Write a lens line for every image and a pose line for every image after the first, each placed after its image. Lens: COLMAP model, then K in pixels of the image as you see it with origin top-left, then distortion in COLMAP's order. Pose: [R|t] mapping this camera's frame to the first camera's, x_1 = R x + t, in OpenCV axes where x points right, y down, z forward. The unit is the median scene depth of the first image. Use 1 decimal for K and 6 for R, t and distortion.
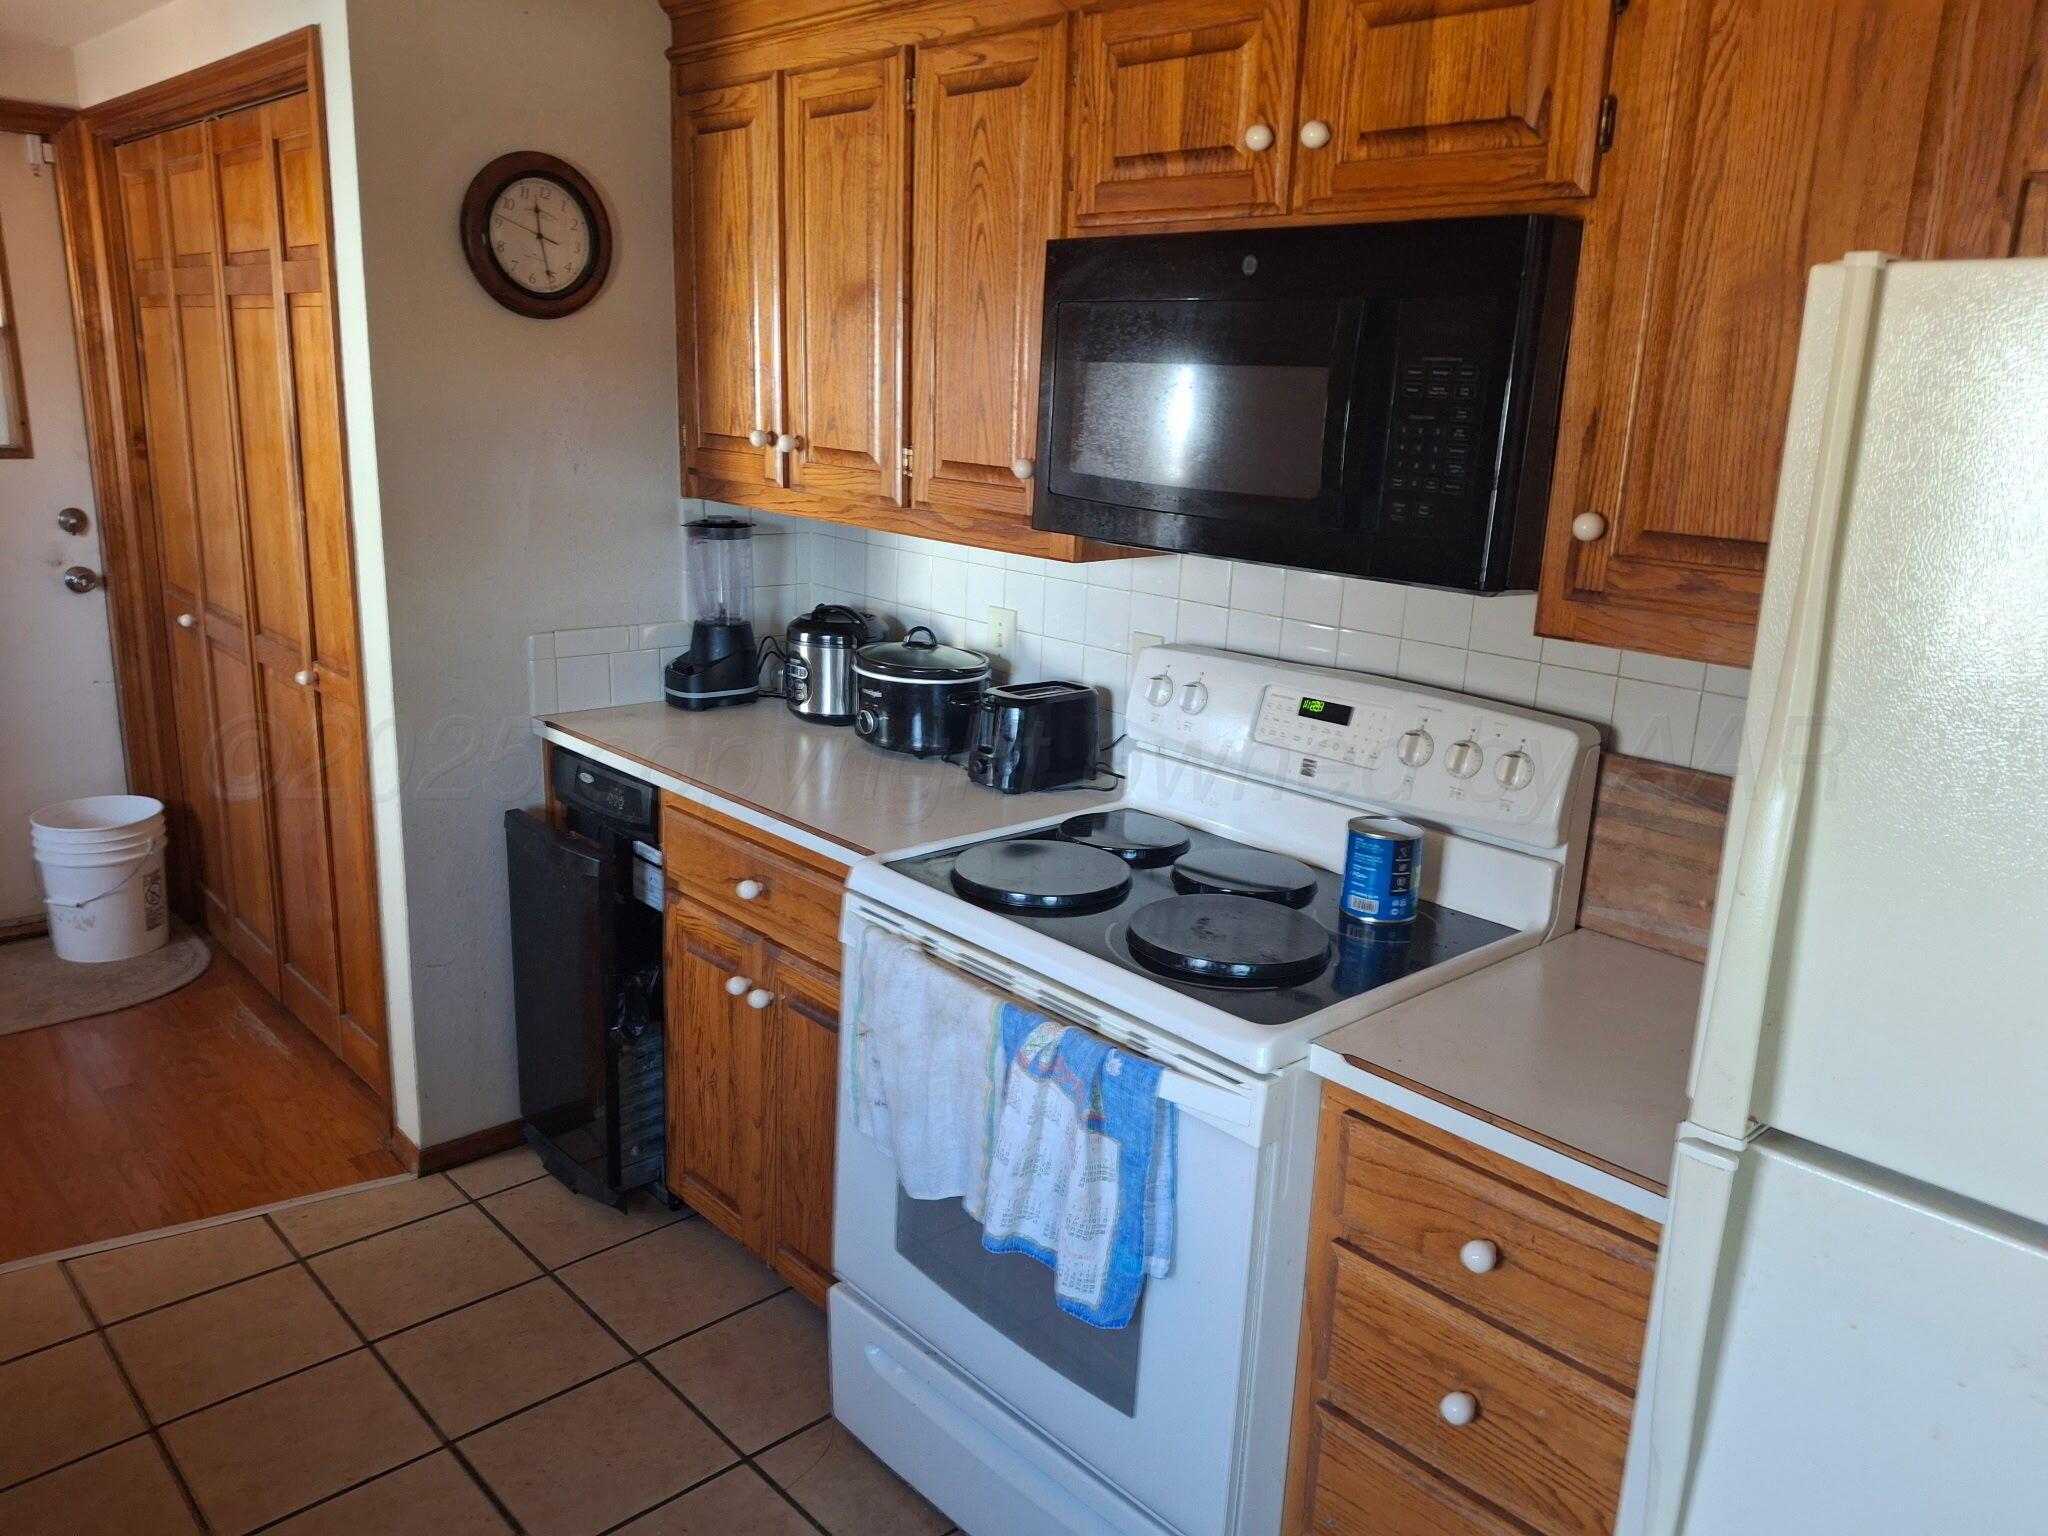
lens RADIAL K [[1542.2, 0, 1022.0], [0, 1542.2, 767.0], [0, 0, 1]] dist [0.000859, 0.000916]
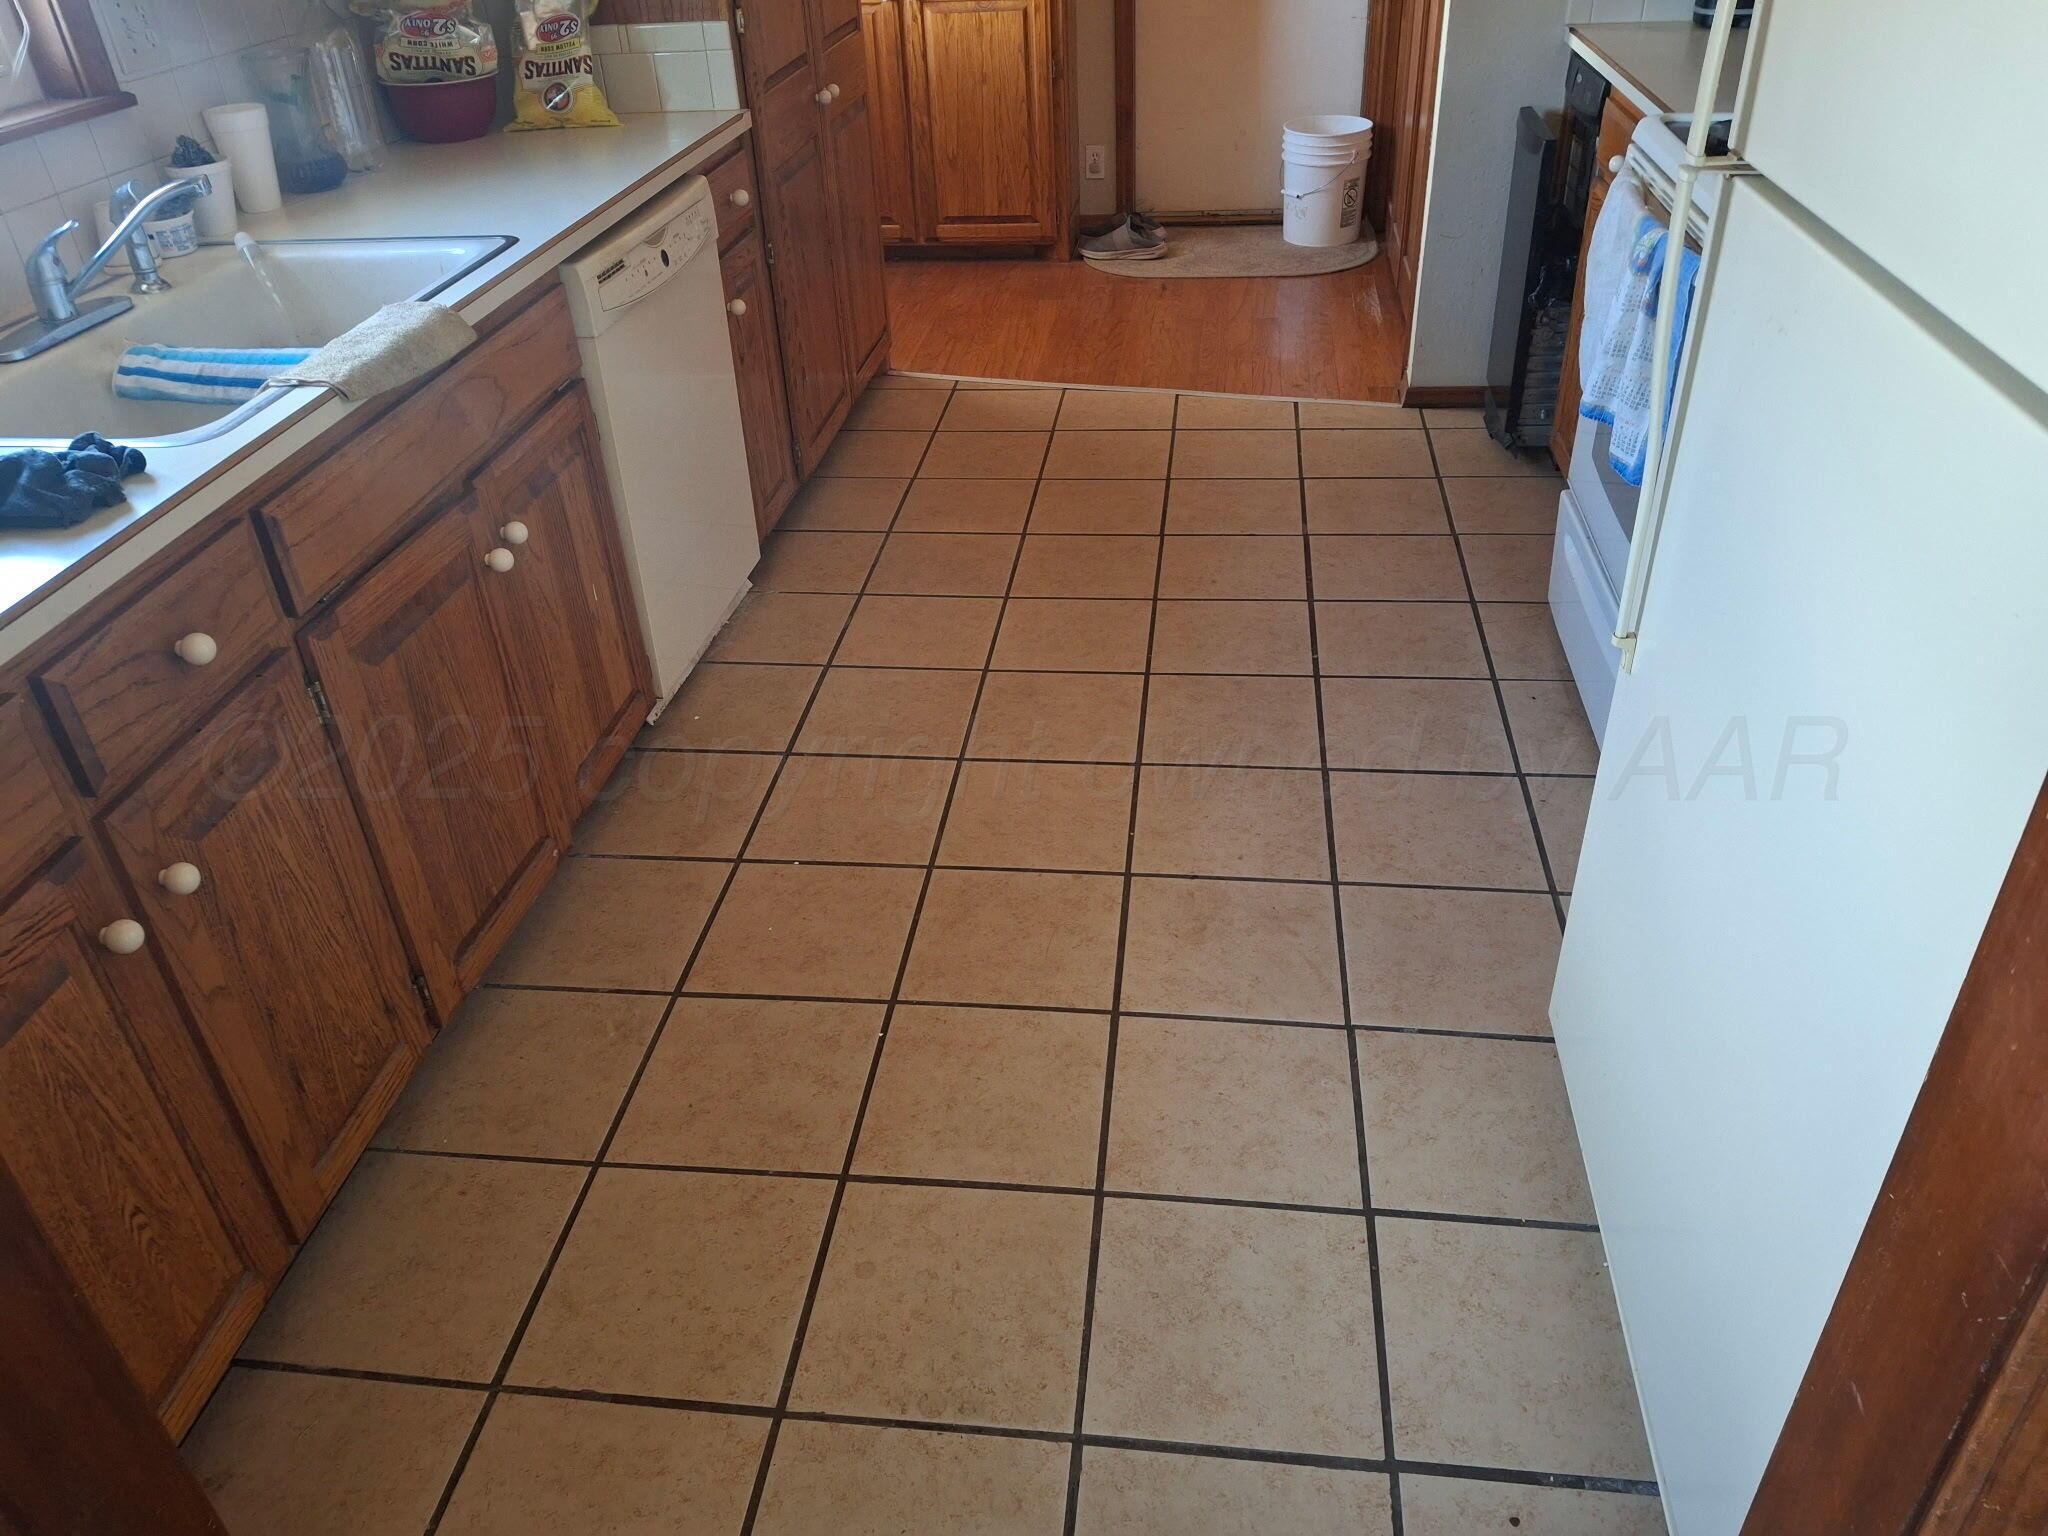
lens RADIAL K [[1542.2, 0, 1023.4], [0, 1542.2, 766.7], [0, 0, 1]] dist [0.000859, 0.000916]
pose [[0.662296, 0.367643, -0.652841, 0.319651], [-0.129981, 0.914502, 0.383132, 0.073277], [0.737881, -0.168890, 0.653458, -0.132009]]
